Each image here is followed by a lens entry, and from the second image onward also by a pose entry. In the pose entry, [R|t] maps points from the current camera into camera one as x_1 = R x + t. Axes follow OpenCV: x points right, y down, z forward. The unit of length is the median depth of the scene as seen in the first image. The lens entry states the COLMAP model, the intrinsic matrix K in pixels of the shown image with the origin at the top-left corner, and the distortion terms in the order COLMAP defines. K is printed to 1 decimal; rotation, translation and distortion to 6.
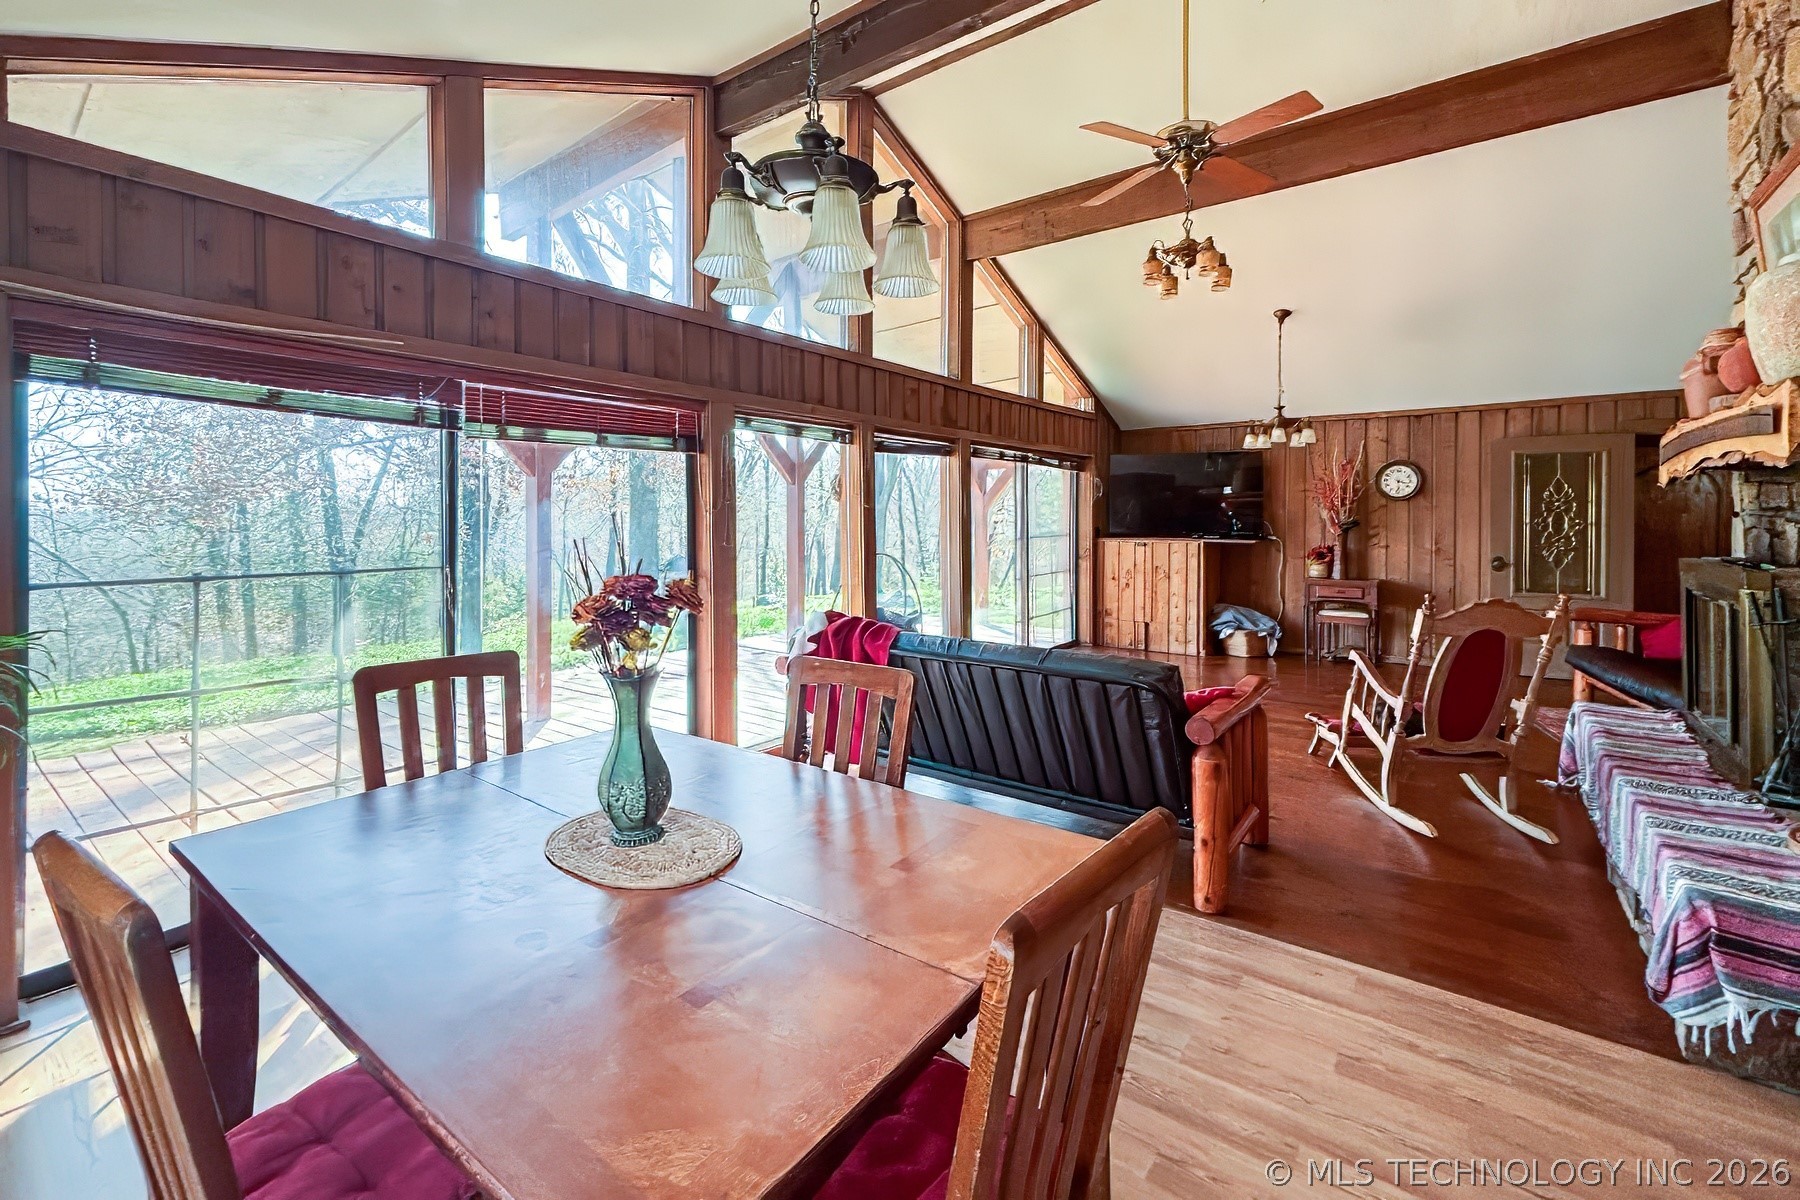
lens RADIAL K [[777.3, 0, 901.6], [0, 777.3, 517.3], [0, 0, 1]] dist [0.000658, 0.000464]
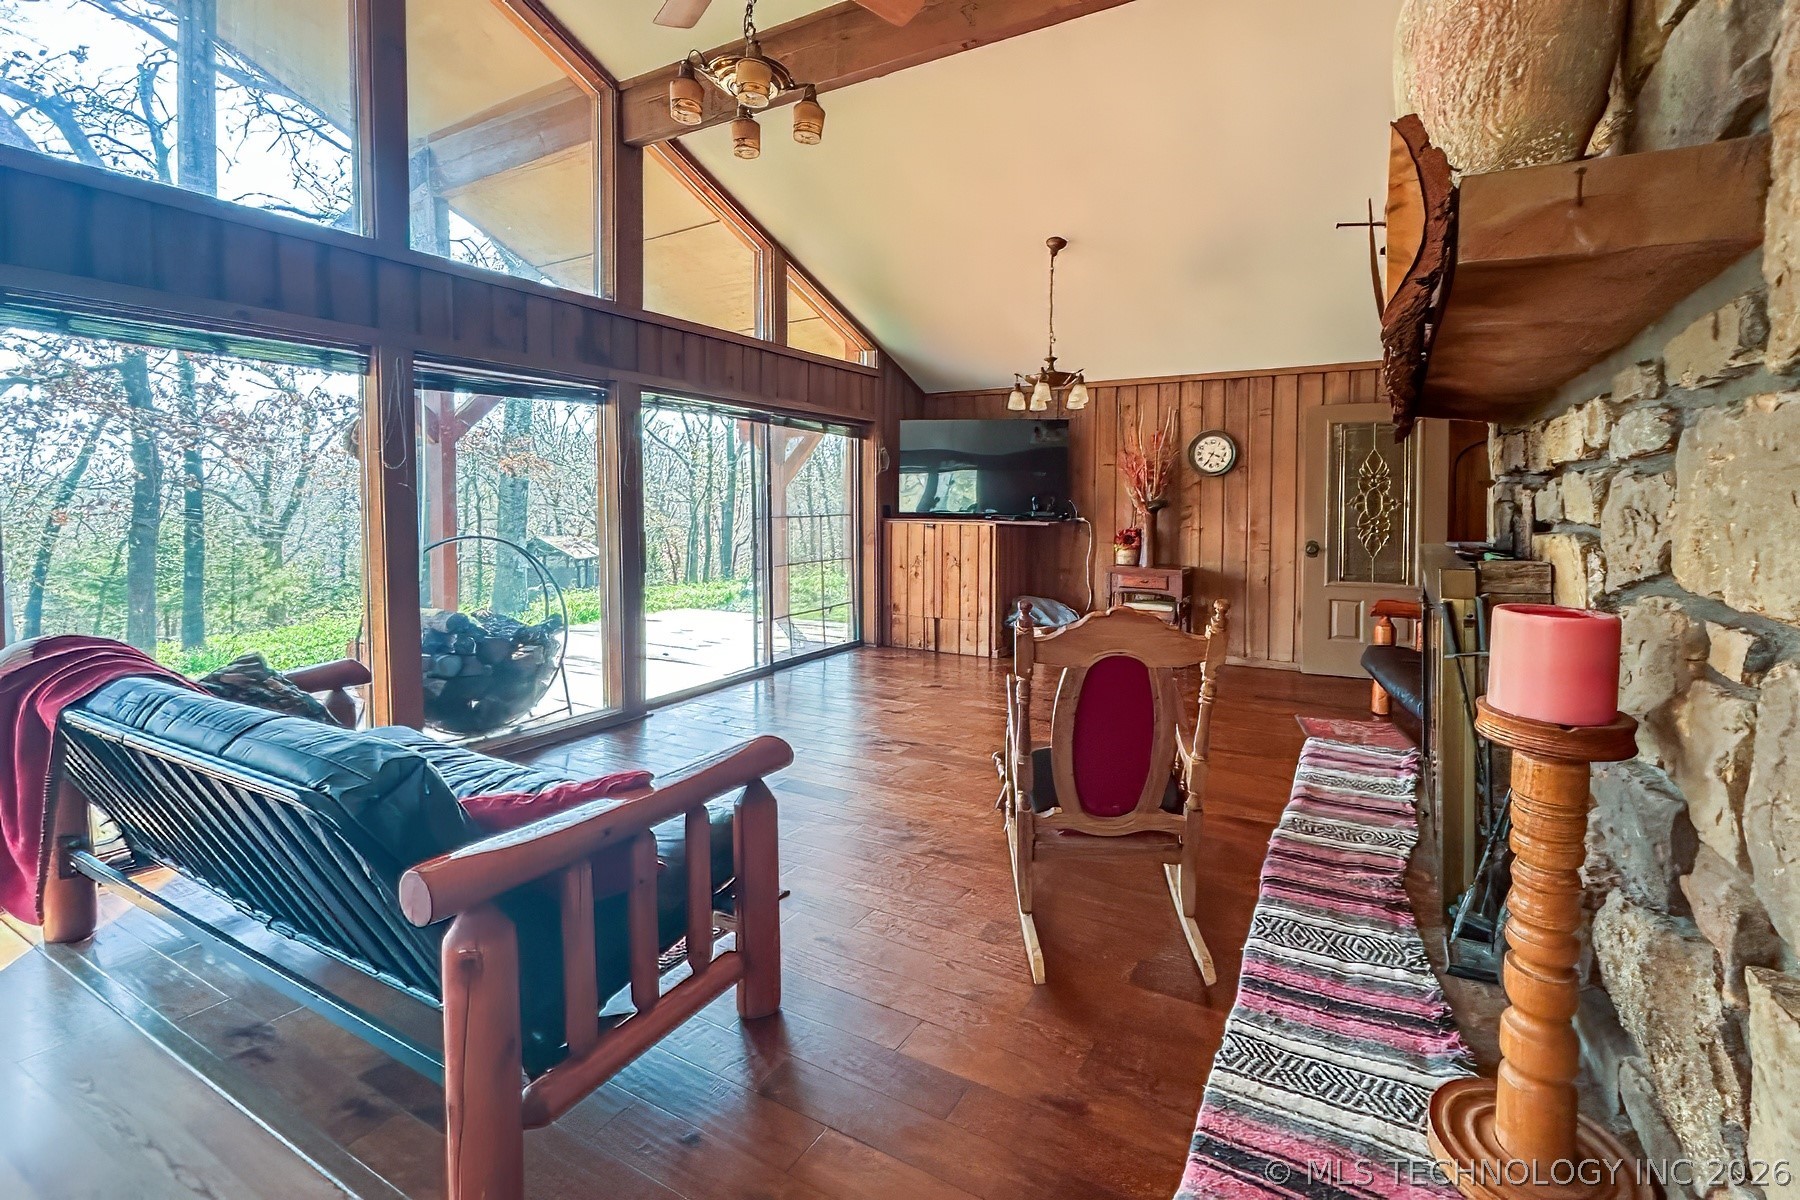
lens RADIAL K [[825.6, 0, 900.2], [0, 825.6, 503.7], [0, 0, 1]] dist [0.000851, 0.000102]
pose [[0.992119, 0.006269, 0.125143, 0.182381], [-0.006965, 0.999963, 0.005126, 0.006950], [-0.125106, -0.005957, 0.992125, 0.131298]]
